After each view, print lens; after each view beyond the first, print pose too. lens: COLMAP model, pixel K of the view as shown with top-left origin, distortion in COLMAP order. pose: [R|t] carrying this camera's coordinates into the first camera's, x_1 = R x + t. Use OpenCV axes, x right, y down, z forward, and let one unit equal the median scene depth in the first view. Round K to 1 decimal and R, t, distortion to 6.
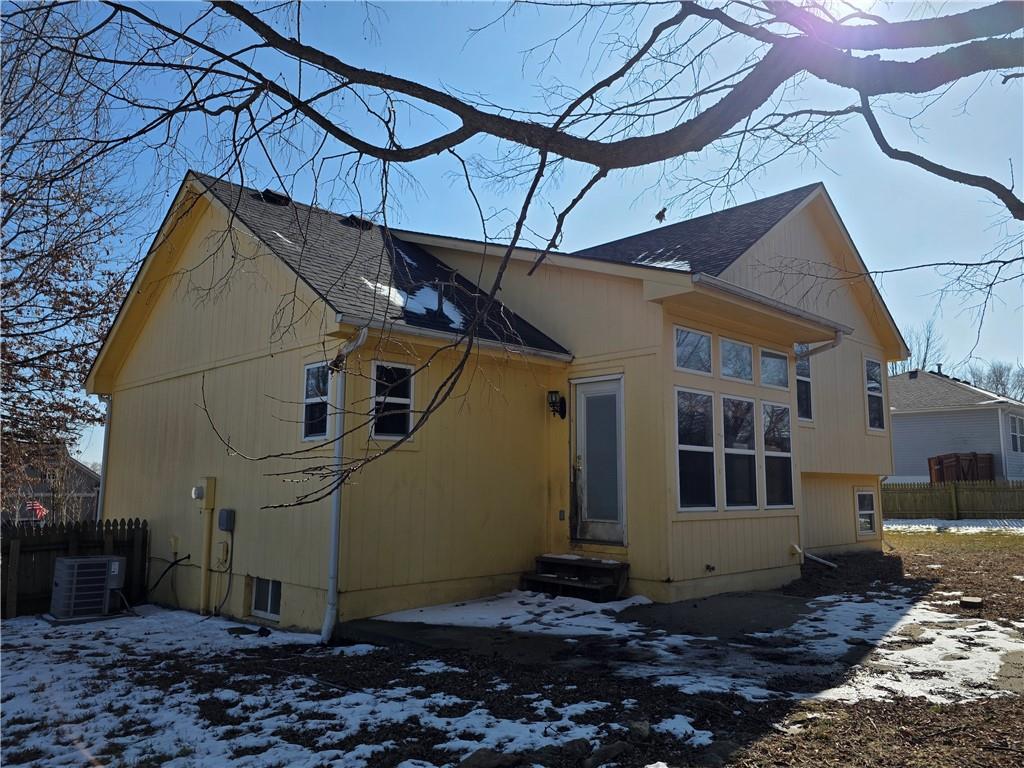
lens RADIAL K [[744.9, 0, 530.3], [0, 744.9, 381.1], [0, 0, 1]] dist [0.081523, -0.060789]
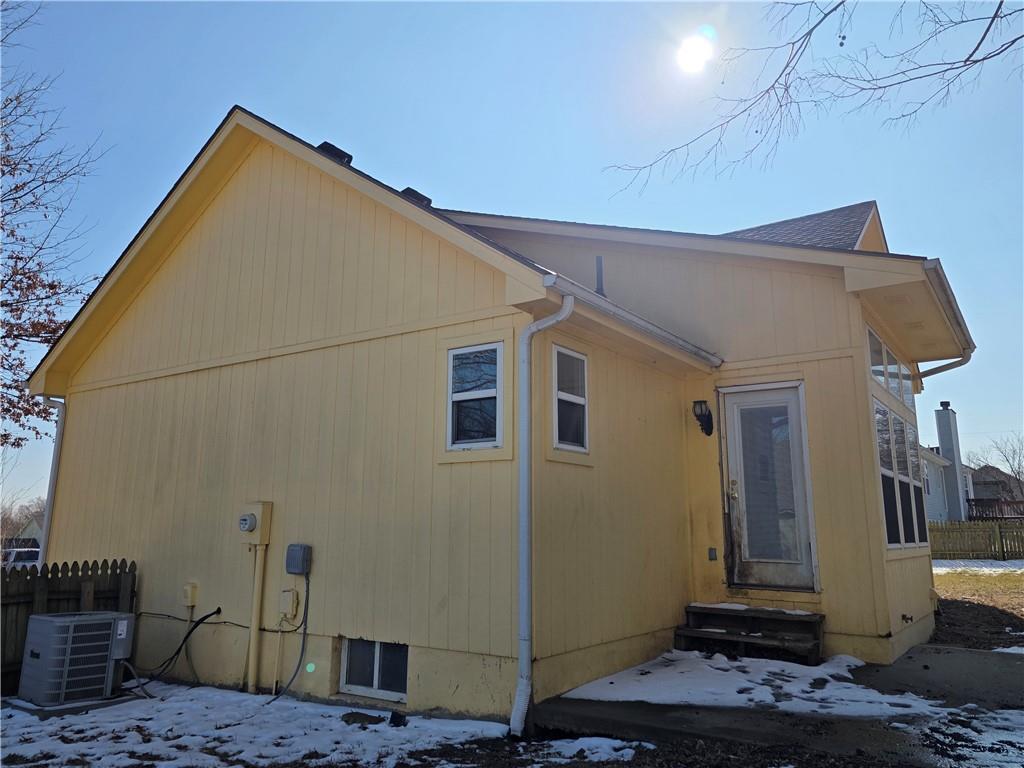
lens RADIAL K [[736.0, 0, 498.2], [0, 736.0, 372.0], [0, 0, 1]] dist [0.065747, -0.047230]
pose [[0.983948, 0.039743, 0.173974, -0.342640], [-0.027265, 0.996920, -0.073532, 0.049310], [-0.176361, 0.067608, 0.982001, 0.240964]]
